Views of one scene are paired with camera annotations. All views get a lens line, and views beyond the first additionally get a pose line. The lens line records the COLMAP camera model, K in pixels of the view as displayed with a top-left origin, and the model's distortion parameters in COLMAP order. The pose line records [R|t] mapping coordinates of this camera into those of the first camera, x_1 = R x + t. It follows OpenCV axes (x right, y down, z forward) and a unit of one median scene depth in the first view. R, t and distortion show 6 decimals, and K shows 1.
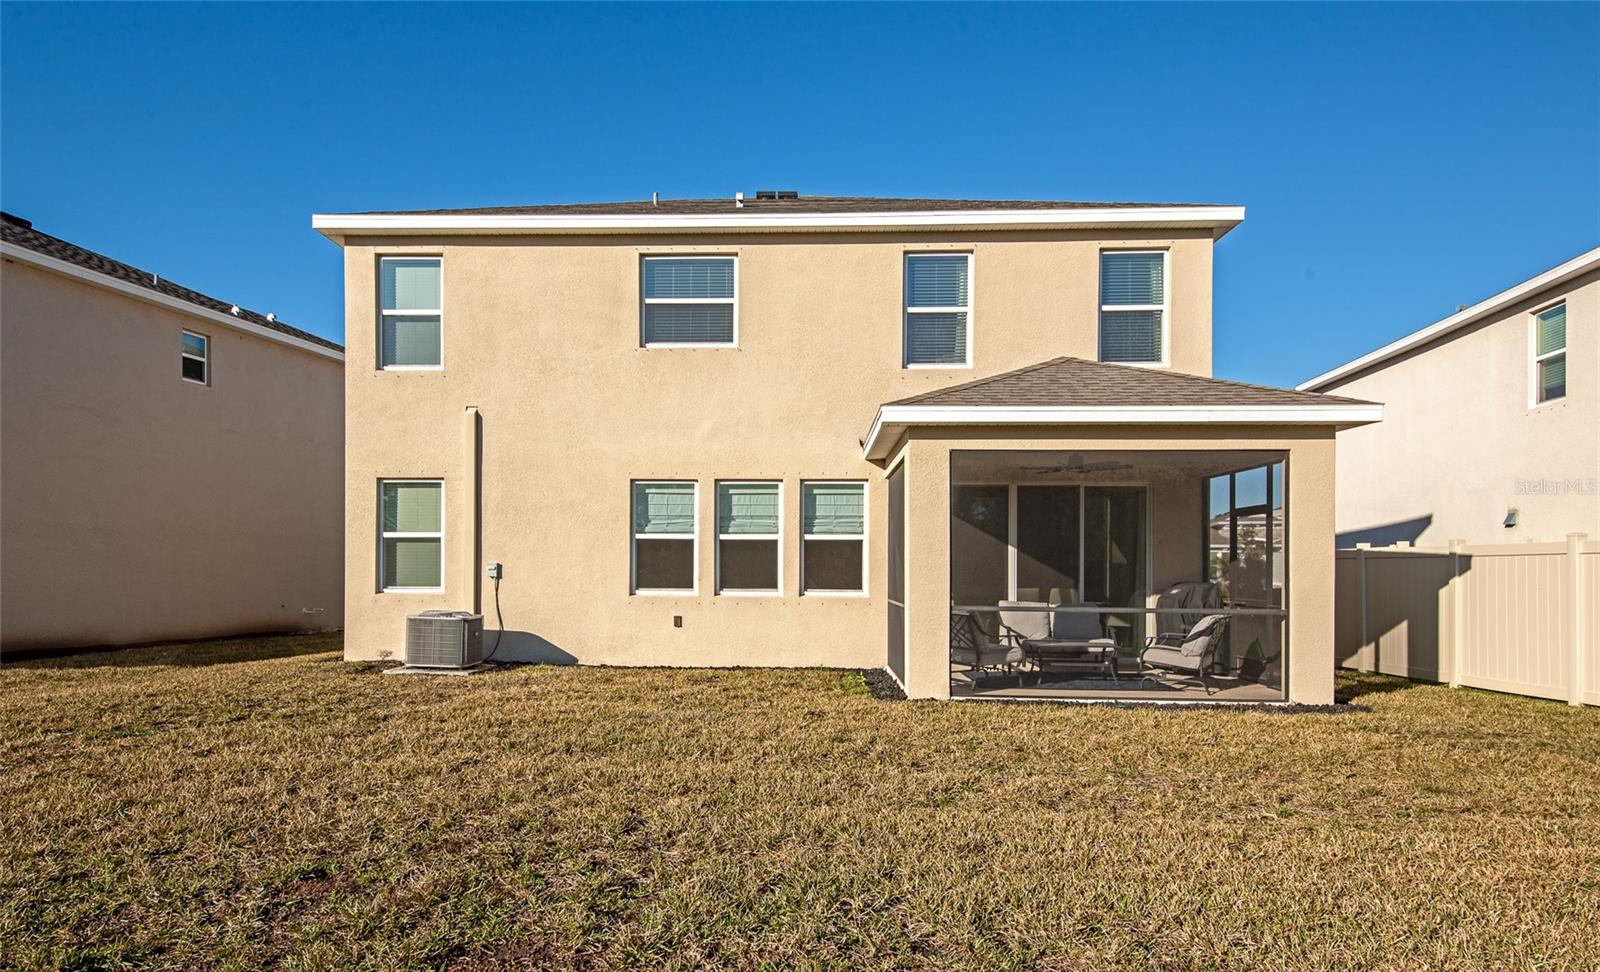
lens RADIAL K [[969.3, 0, 765.5], [0, 969.3, 576.0], [0, 0, 1]] dist [0.031838, -0.000454]
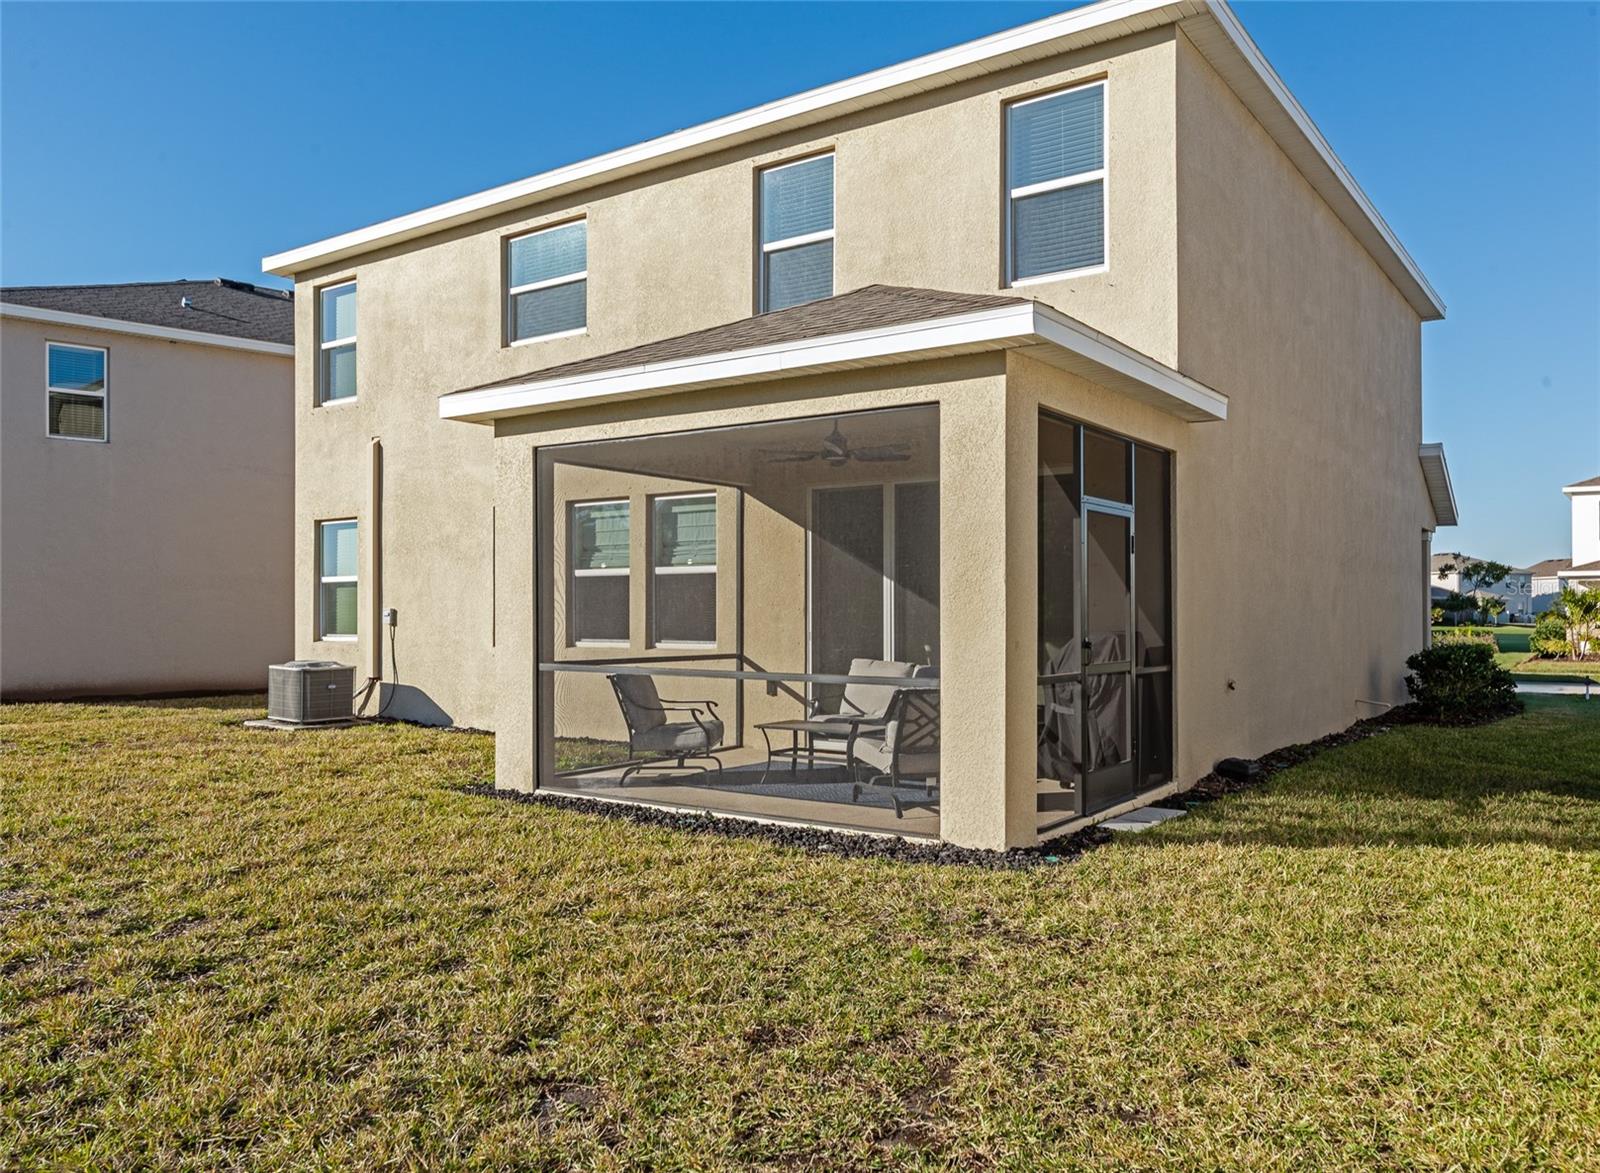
lens RADIAL K [[1220.6, 0, 765.0], [0, 1220.6, 611.4], [0, 0, 1]] dist [-0.003031, -0.000084]
pose [[0.829230, -0.006733, -0.558867, 0.644984], [0.000355, 0.999934, -0.011519, 0.002337], [0.558907, 0.009354, 0.829177, 0.262588]]
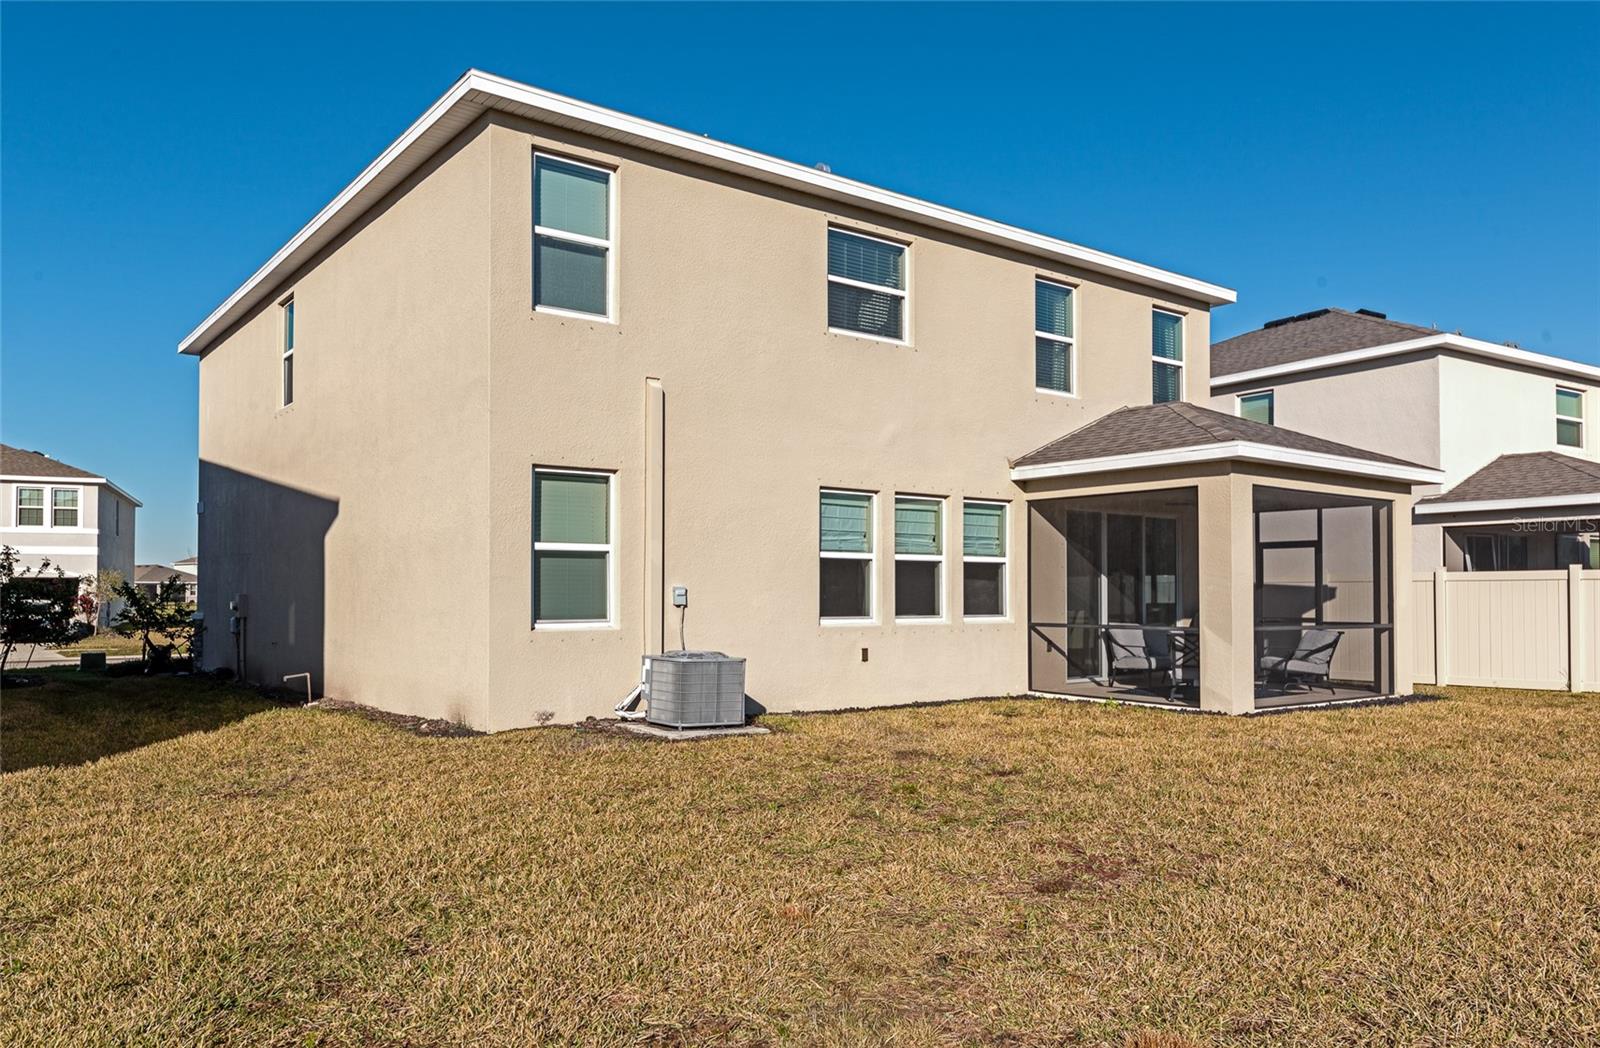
lens RADIAL K [[1160.5, 0, 803.6], [0, 1160.5, 575.8], [0, 0, 1]] dist [0.000506, 0.002607]
pose [[0.763299, 0.006200, 0.646016, -0.801166], [0.006116, 0.999840, -0.016822, -0.006058], [-0.646017, 0.016792, 0.763138, 0.248838]]
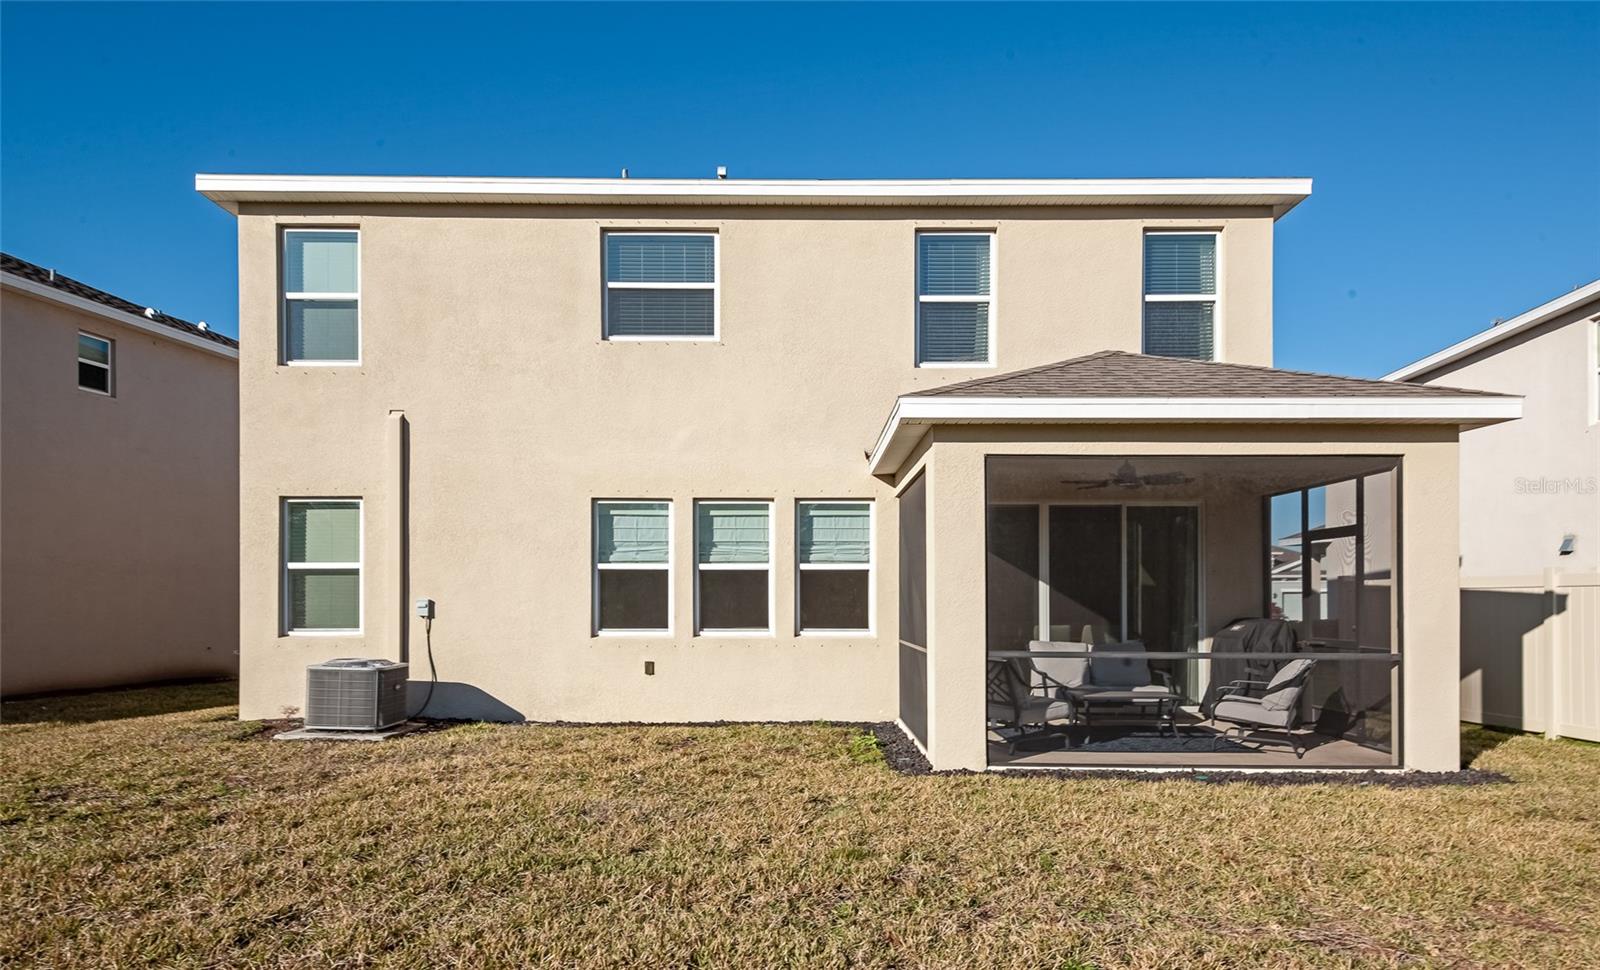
lens RADIAL K [[945.2, 0, 802.2], [0, 945.2, 603.2], [0, 0, 1]] dist [0.026703, -0.000639]
pose [[0.998879, -0.005189, 0.047058, 0.003246], [0.005435, 0.999972, -0.005088, -0.004338], [-0.047030, 0.005338, 0.998879, 0.180516]]
